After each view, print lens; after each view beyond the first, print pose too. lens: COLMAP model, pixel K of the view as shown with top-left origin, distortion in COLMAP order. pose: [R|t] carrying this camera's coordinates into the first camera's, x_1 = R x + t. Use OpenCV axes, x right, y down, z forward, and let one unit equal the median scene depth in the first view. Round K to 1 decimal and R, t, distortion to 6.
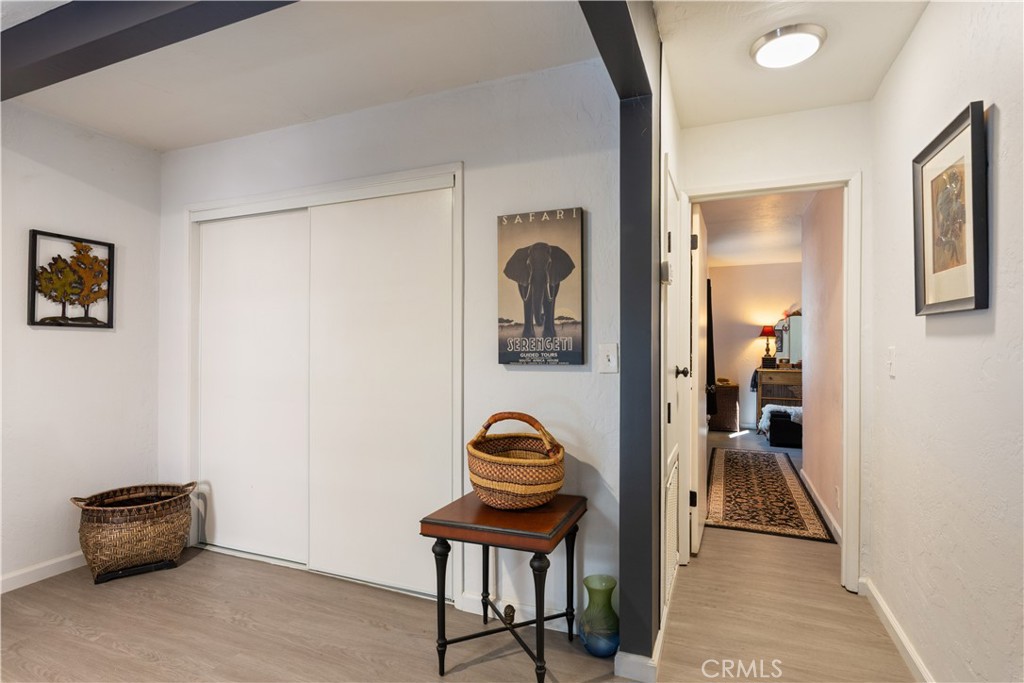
lens RADIAL K [[507.1, 0, 513.3], [0, 507.1, 346.8], [0, 0, 1]] dist [0.003601, 0.000057]
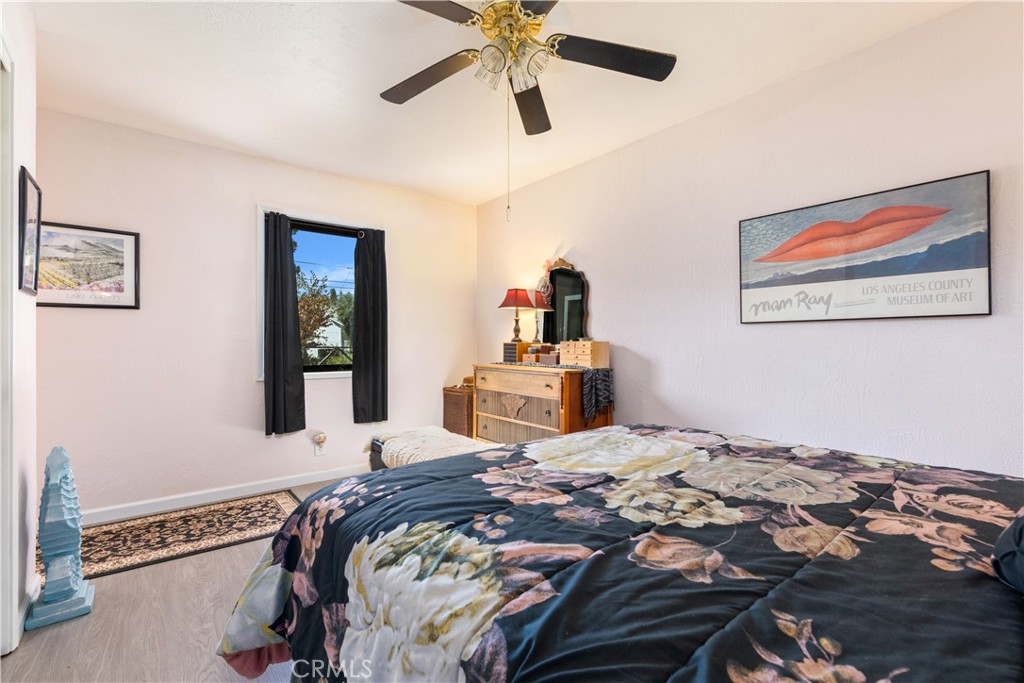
lens RADIAL K [[468.1, 0, 514.5], [0, 468.1, 334.8], [0, 0, 1]] dist [0.000628, 0.000109]
pose [[-0.868456, 0.005364, 0.495737, -0.321040], [0.001313, 0.999963, -0.008520, 0.022439], [-0.495764, -0.006749, -0.868431, 1.450377]]
